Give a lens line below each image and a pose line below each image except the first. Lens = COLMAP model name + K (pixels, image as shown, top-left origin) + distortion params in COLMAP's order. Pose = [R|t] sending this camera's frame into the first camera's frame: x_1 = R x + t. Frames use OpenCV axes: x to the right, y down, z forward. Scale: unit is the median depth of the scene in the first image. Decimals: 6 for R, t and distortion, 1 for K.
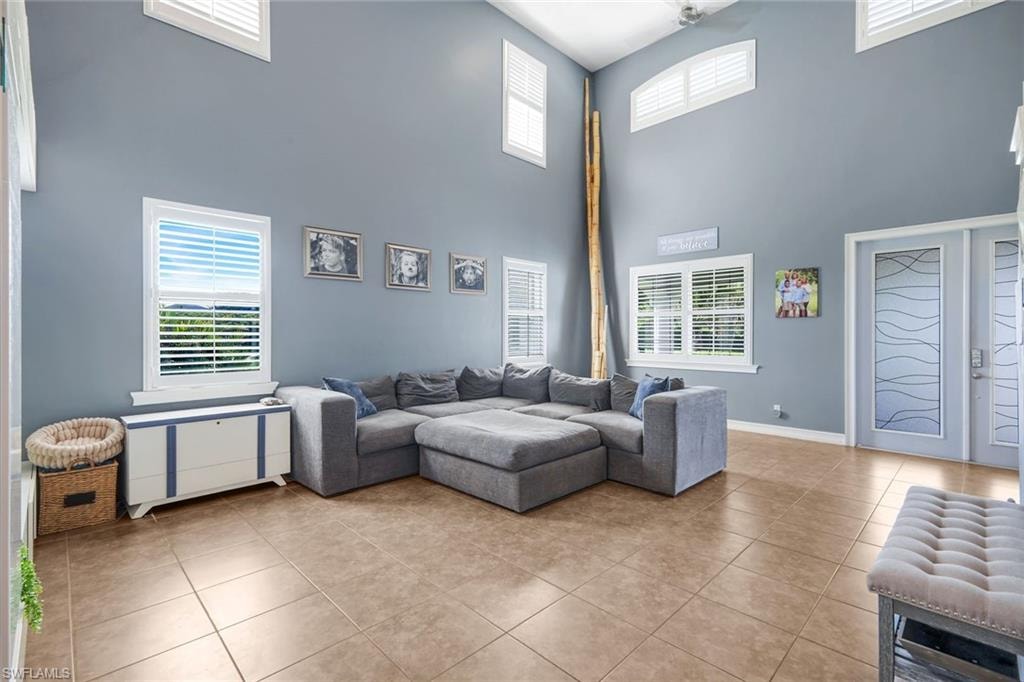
lens RADIAL K [[454.8, 0, 508.3], [0, 454.8, 334.5], [0, 0, 1]] dist [0.000874, 0.000621]
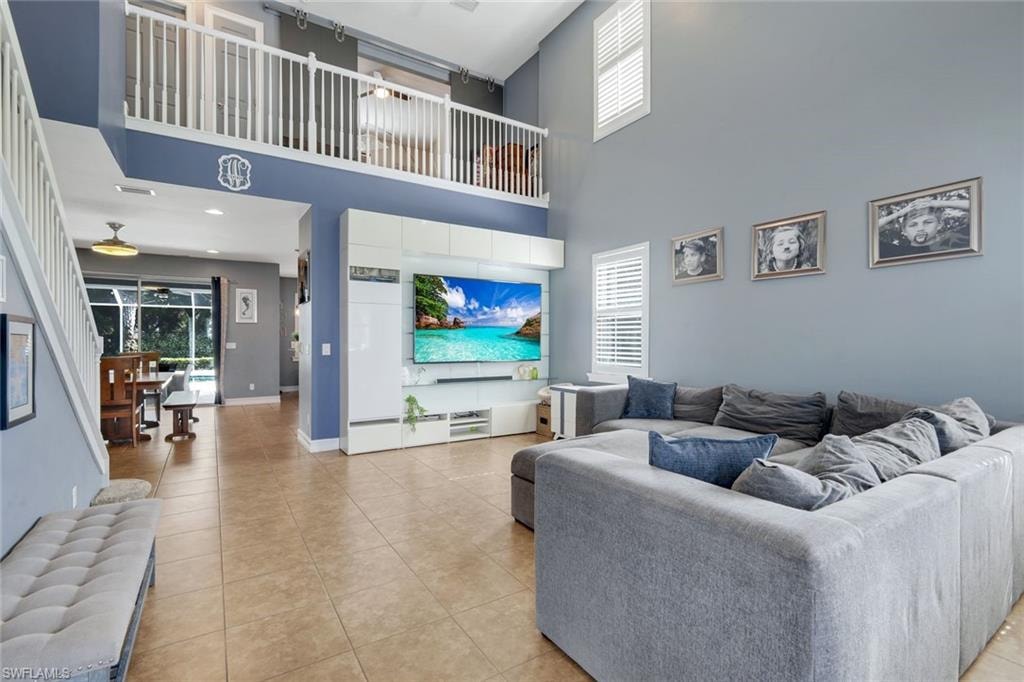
lens RADIAL K [[454.8, 0, 509.1], [0, 454.8, 341.1], [0, 0, 1]] dist [0.000874, 0.000621]
pose [[-0.193132, 0.002475, -0.981170, 0.589352], [-0.000713, 0.999996, 0.002663, 0.003098], [0.981173, 0.001214, -0.193129, 0.696523]]
